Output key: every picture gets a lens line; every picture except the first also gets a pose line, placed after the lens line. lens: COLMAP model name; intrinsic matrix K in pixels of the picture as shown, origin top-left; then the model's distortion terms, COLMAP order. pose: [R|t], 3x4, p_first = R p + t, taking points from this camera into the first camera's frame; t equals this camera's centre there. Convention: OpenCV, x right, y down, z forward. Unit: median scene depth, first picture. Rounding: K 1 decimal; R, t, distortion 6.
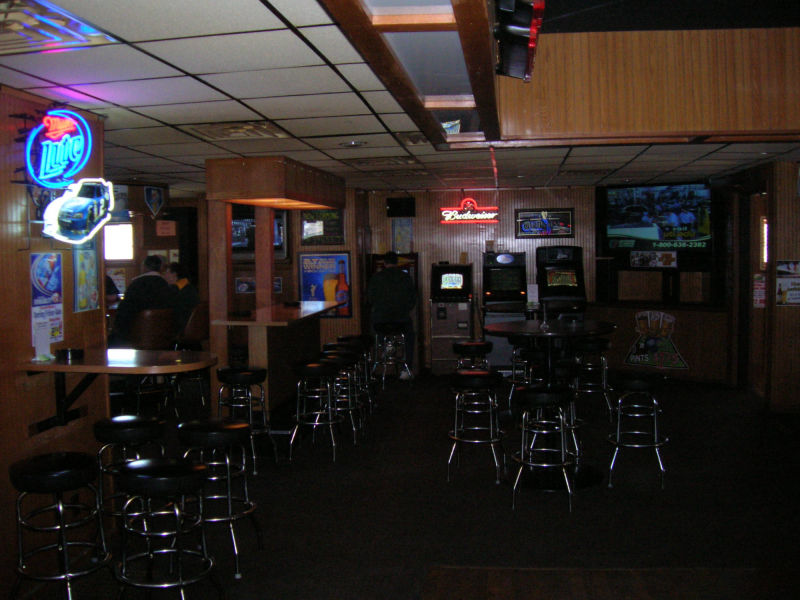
lens RADIAL K [[840.1, 0, 395.8], [0, 840.1, 299.2], [0, 0, 1]] dist [-0.145179, 0.000000]
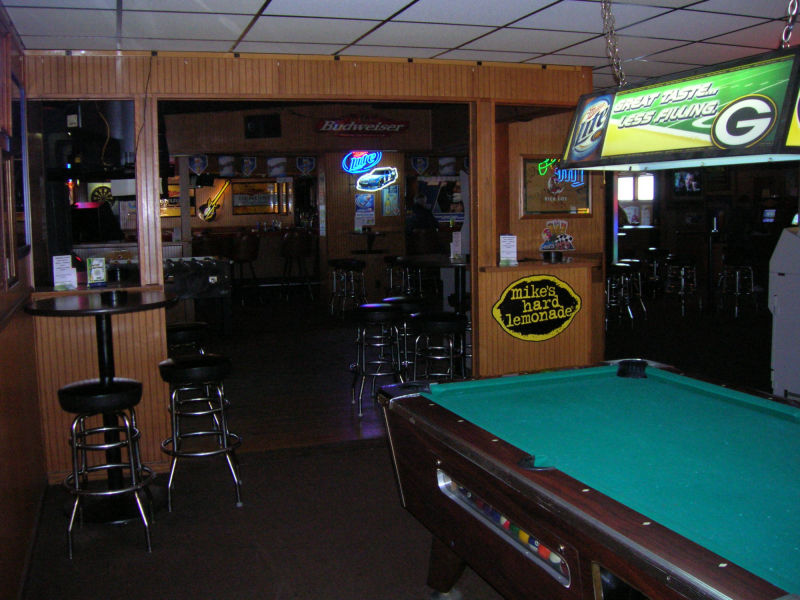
lens RADIAL K [[840.1, 0, 400.1], [0, 840.1, 301.1], [0, 0, 1]] dist [-0.145179, 0.000000]
pose [[0.452271, 0.101548, -0.886081, 1.564126], [-0.044955, 0.994830, 0.091065, 0.030182], [0.890747, -0.001353, 0.454498, -0.174843]]
